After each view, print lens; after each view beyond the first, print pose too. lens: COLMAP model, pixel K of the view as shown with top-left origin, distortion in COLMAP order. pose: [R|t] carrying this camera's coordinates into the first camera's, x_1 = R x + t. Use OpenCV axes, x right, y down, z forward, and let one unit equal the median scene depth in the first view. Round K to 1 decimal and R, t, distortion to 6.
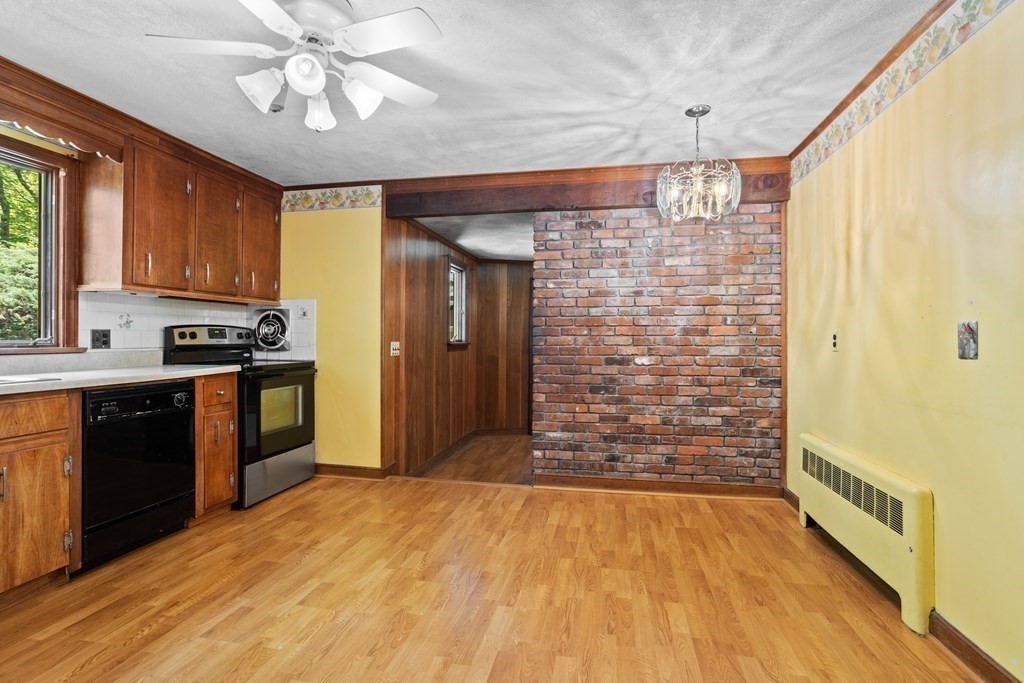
lens RADIAL K [[497.3, 0, 512.3], [0, 497.3, 346.6], [0, 0, 1]] dist [-0.055337, 0.034038]
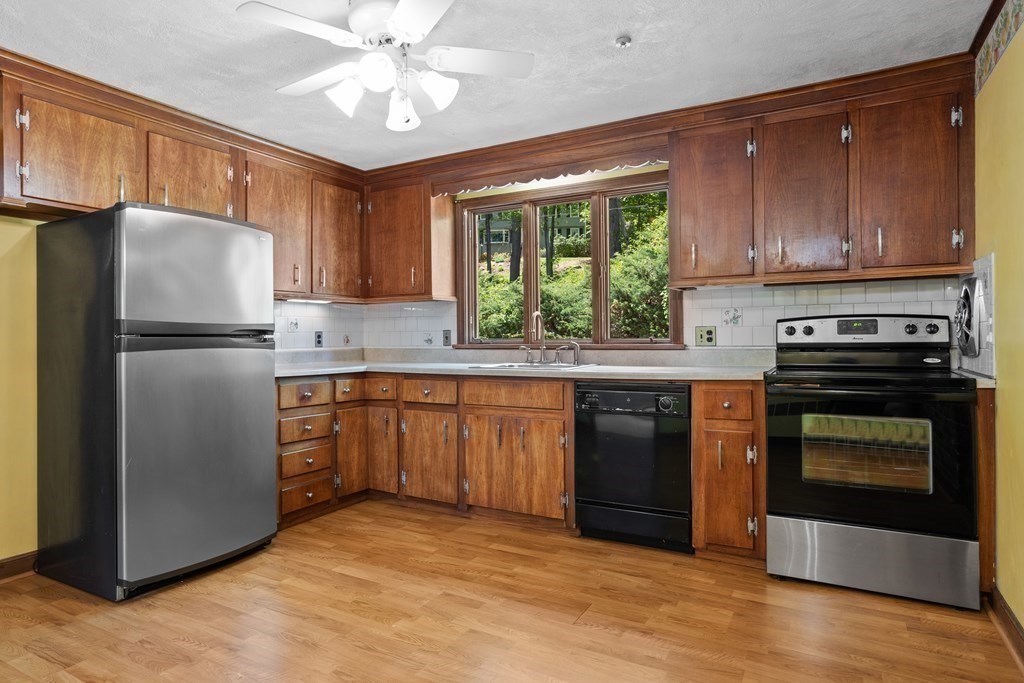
lens RADIAL K [[574.7, 0, 512.0], [0, 574.7, 341.5], [0, 0, 1]] dist [-0.063331, 0.044359]
pose [[-0.305841, 0.008059, -0.952049, 0.327050], [-0.006388, 0.999924, 0.010516, -0.012822], [0.952061, 0.009298, -0.305766, 0.843534]]
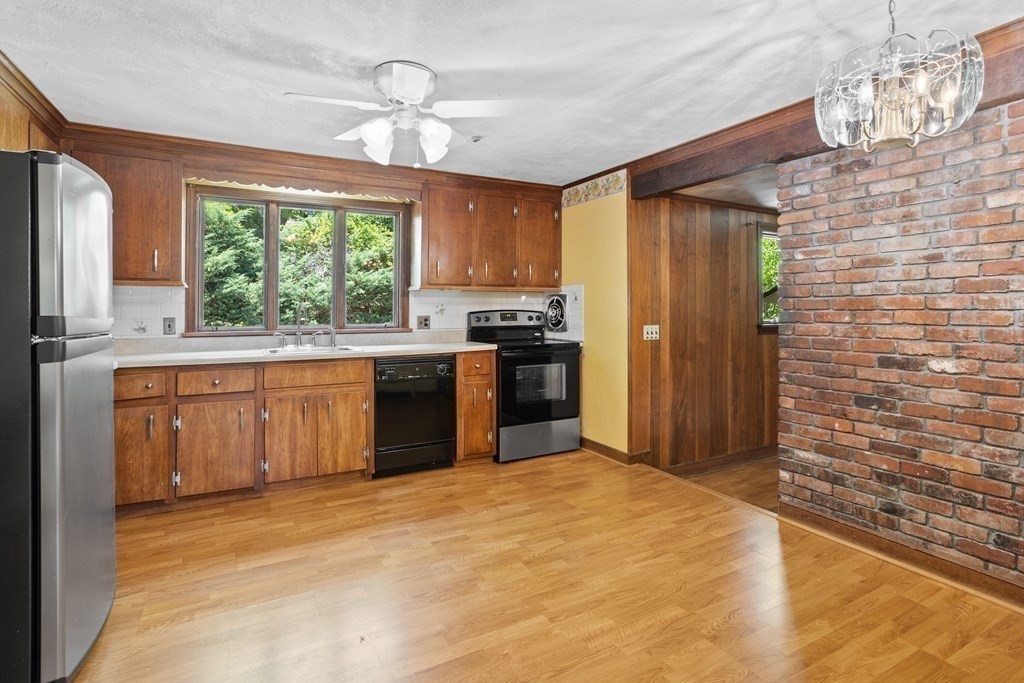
lens RADIAL K [[508.7, 0, 512.9], [0, 508.7, 306.5], [0, 0, 1]] dist [-0.064648, 0.036783]
pose [[0.647054, -0.008579, -0.762396, 0.411907], [-0.006733, 0.999833, -0.016965, -0.033853], [0.762415, 0.016110, 0.646888, 0.192895]]
